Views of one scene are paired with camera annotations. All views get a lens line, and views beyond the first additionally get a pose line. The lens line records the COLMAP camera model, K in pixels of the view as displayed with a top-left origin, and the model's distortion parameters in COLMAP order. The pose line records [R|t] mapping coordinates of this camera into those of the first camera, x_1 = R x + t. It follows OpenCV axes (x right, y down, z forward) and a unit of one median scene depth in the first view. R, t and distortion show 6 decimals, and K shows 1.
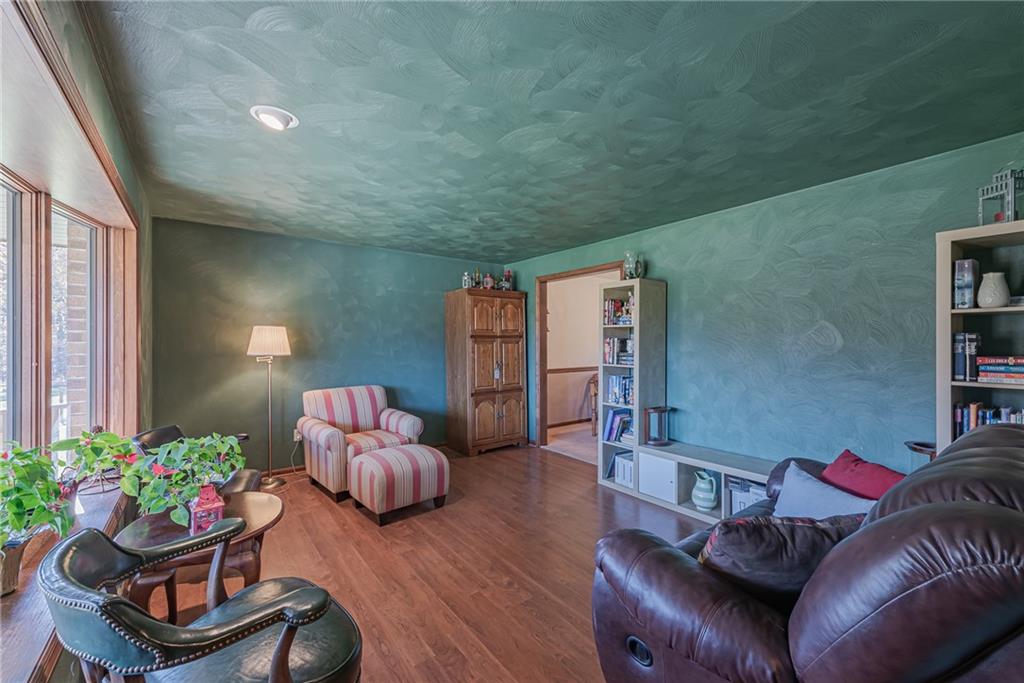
lens RADIAL K [[405.8, 0, 512.2], [0, 405.8, 341.0], [0, 0, 1]] dist [0.001241, -0.001812]
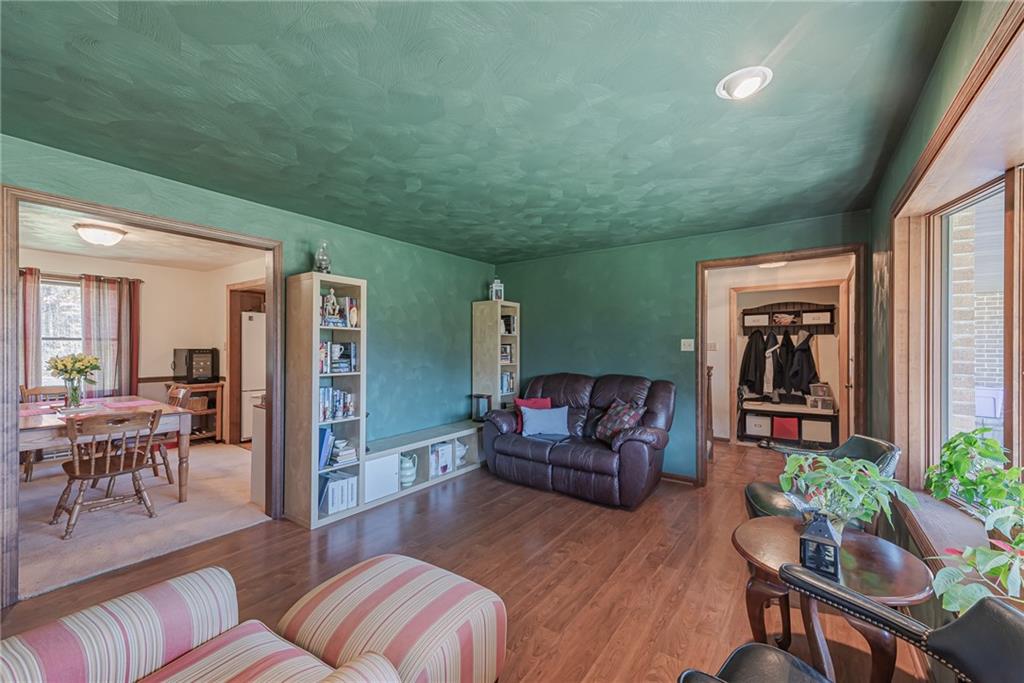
lens RADIAL K [[405.8, 0, 506.9], [0, 405.8, 340.4], [0, 0, 1]] dist [0.001241, -0.001812]
pose [[-0.276301, 0.018916, 0.960885, -0.706910], [0.000643, 0.999810, -0.019497, 0.006390], [-0.961071, -0.004769, -0.276260, 0.949002]]
